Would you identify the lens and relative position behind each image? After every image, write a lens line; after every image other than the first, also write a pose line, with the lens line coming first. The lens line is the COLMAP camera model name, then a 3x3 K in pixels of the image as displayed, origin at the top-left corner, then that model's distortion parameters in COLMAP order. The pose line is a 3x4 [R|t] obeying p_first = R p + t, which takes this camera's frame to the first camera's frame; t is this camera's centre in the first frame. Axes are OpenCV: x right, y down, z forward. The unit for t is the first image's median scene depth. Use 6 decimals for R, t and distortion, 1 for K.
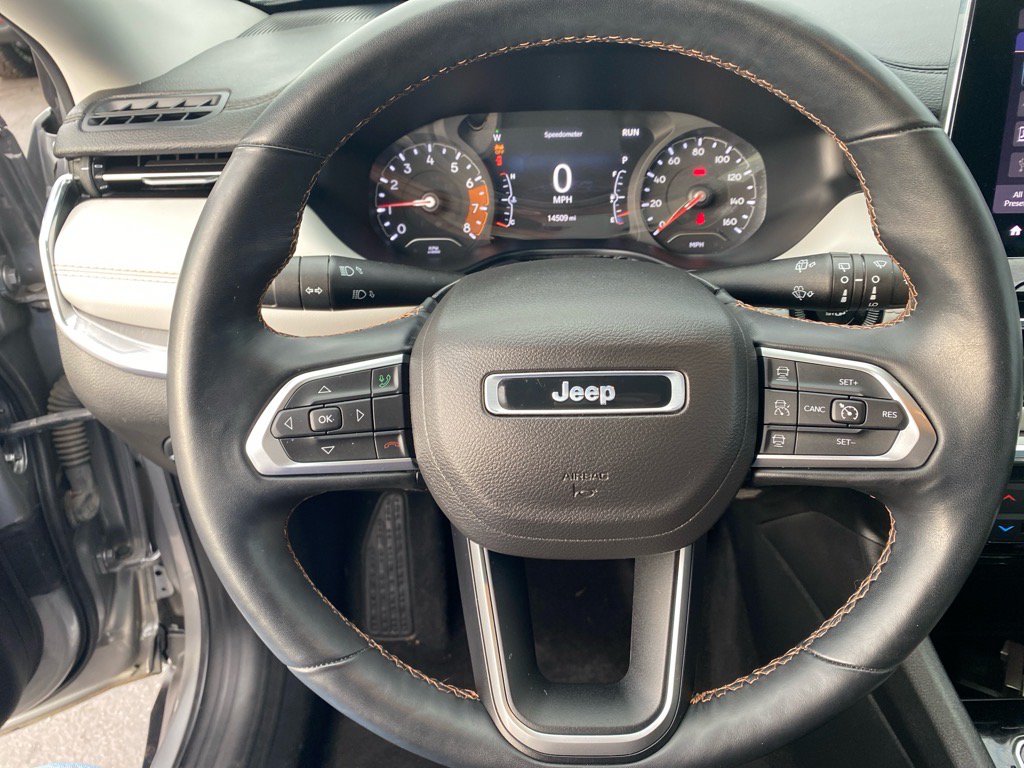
lens RADIAL K [[767.0, 0, 510.0], [0, 767.0, 387.2], [0, 0, 1]] dist [0.056614, 0.000401]
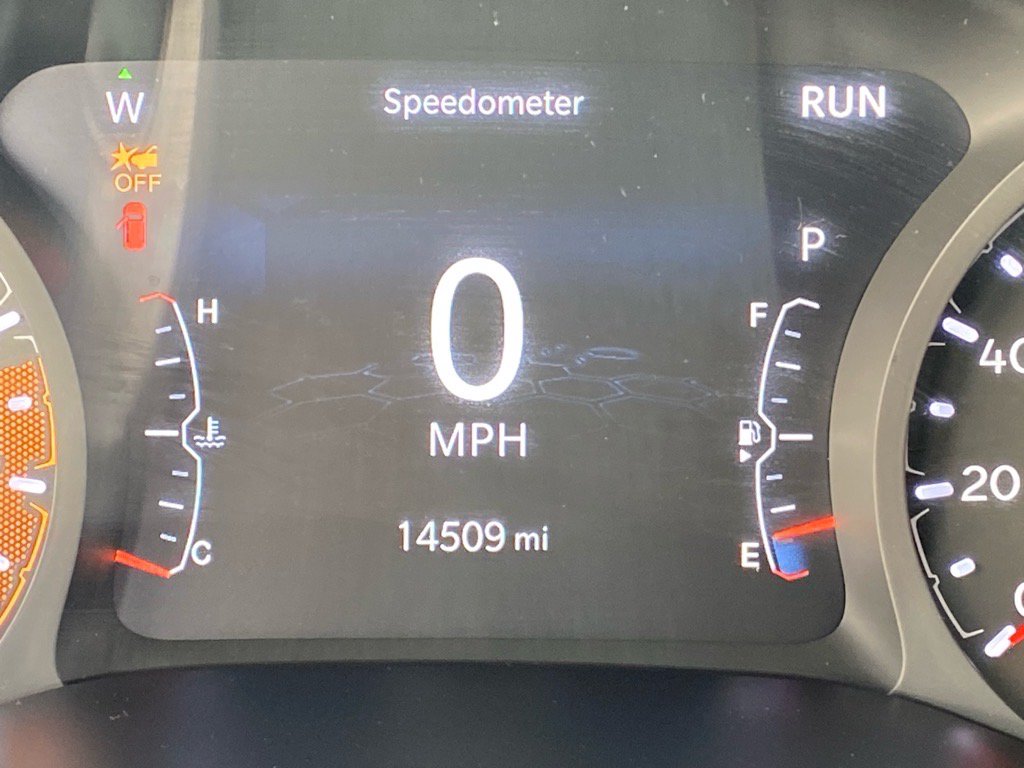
lens RADIAL K [[2335.0, 0, 512.8], [0, 2335.0, 383.3], [0, 0, 1]] dist [0.299984, 0.000000]
pose [[0.997831, 0.018217, 0.063250, 0.041372], [-0.007297, 0.985630, -0.168762, -0.163968], [-0.065416, 0.167935, 0.983625, 0.450756]]
